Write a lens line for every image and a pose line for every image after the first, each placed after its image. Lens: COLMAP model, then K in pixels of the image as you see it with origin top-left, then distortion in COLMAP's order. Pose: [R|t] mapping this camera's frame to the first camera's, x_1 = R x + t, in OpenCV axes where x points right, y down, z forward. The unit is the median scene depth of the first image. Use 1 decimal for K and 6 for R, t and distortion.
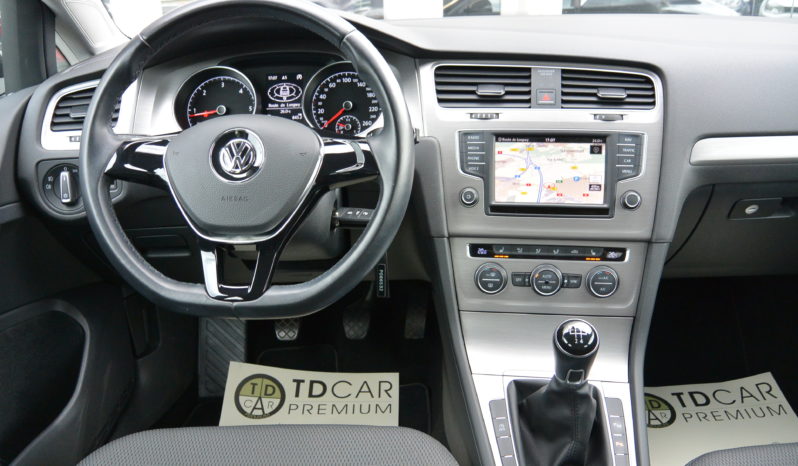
lens RADIAL K [[673.8, 0, 399.0], [0, 673.8, 233.0], [0, 0, 1]] dist [-0.114093, 0.001255]
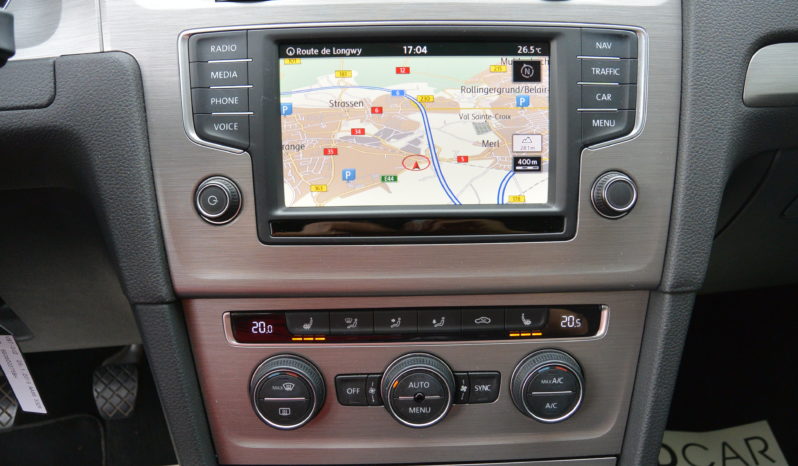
lens RADIAL K [[673.8, 0, 399.0], [0, 673.8, 233.0], [0, 0, 1]] dist [-0.114093, 0.001255]
pose [[0.984369, -0.051921, 0.168292, 0.141922], [0.040382, 0.996639, 0.071276, -0.057500], [-0.171427, -0.063366, 0.983157, 0.592656]]
